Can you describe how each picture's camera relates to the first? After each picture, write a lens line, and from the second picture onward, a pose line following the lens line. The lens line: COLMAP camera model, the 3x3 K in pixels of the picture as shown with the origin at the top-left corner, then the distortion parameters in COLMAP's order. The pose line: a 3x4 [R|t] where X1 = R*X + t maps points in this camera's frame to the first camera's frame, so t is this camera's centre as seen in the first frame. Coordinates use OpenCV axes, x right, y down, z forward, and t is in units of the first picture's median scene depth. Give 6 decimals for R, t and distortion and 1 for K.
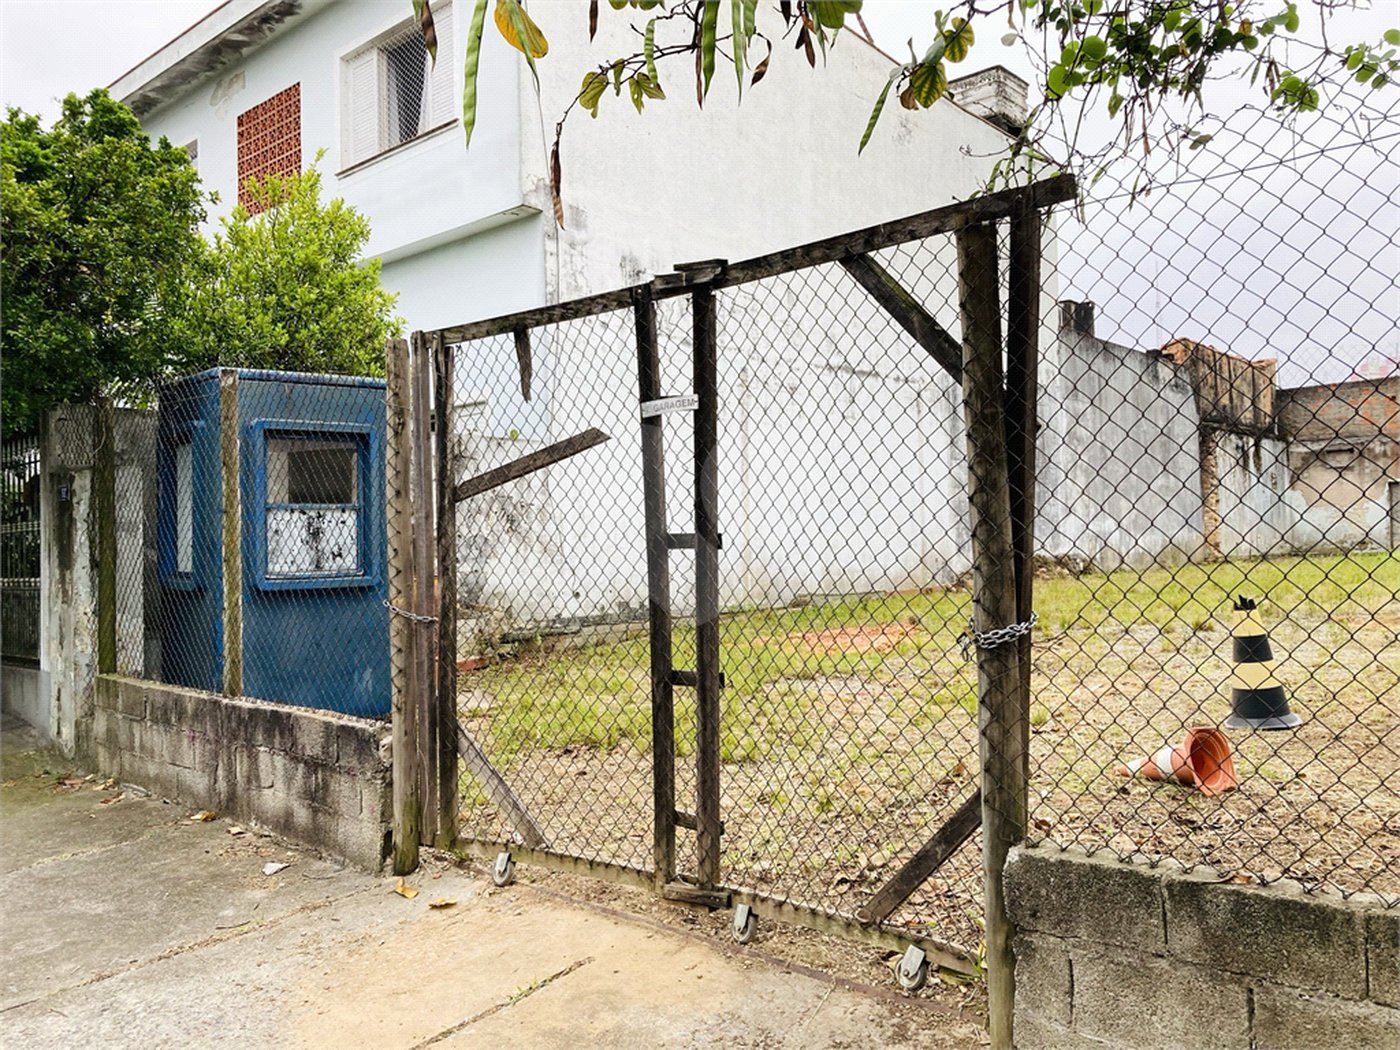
lens RADIAL K [[1145.6, 0, 700.6], [0, 1145.6, 518.8], [0, 0, 1]] dist [0.017638, 0.010528]
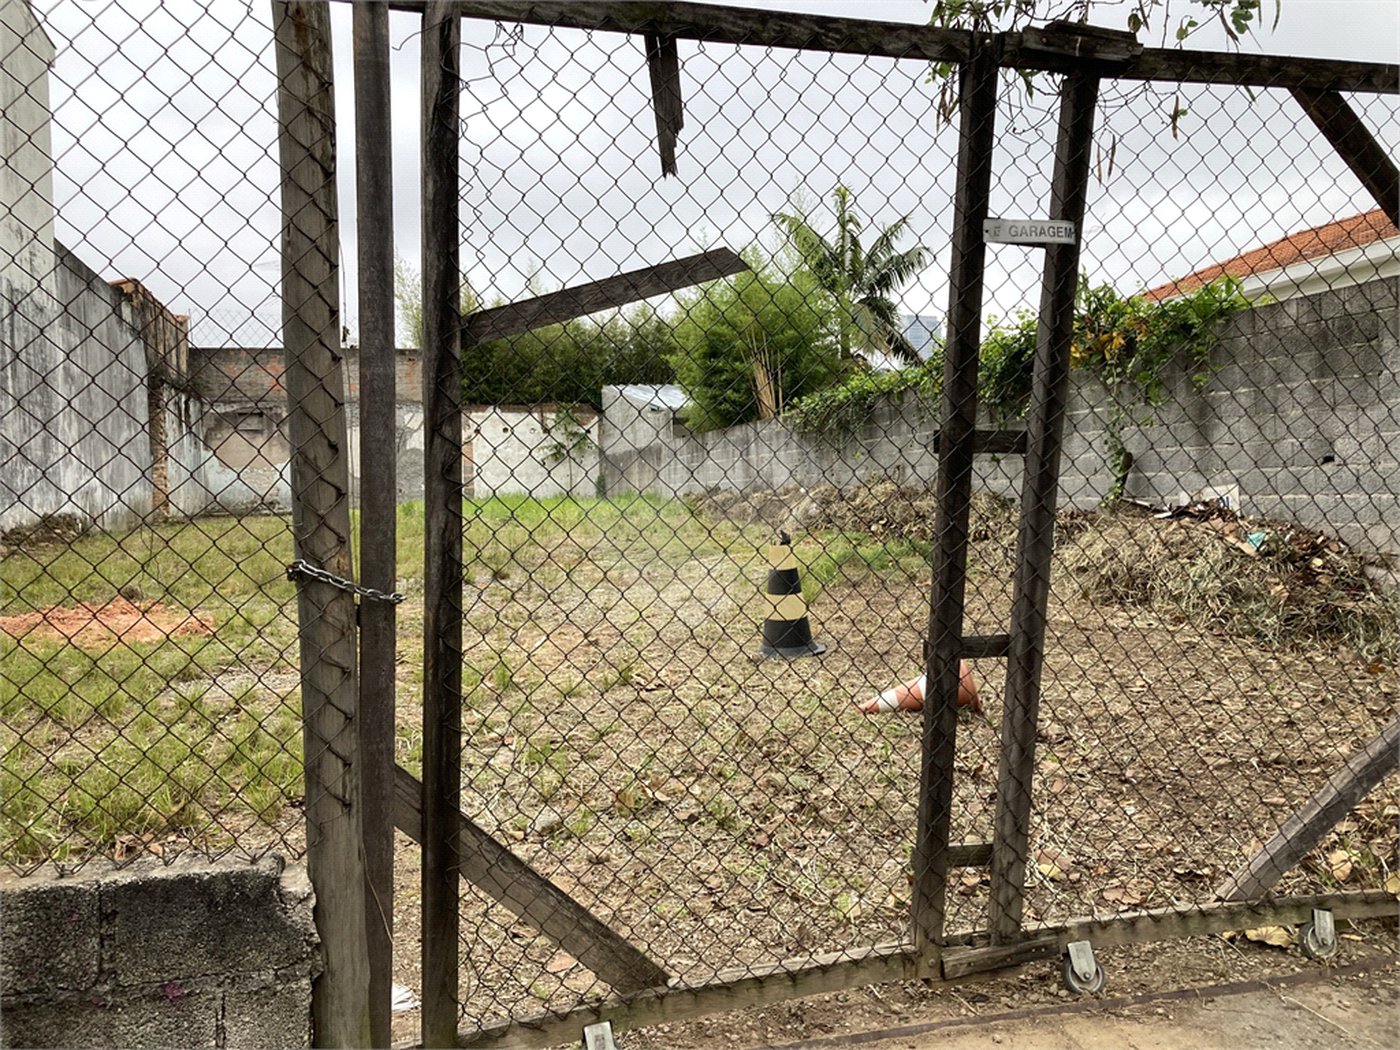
lens RADIAL K [[1149.0, 0, 683.5], [0, 1149.0, 519.8], [0, 0, 1]] dist [0.017143, -0.005548]
pose [[0.545232, -0.011708, 0.838203, -0.588015], [-0.012683, 0.999673, 0.022213, 0.045915], [-0.838189, -0.022742, 0.544905, 0.678983]]
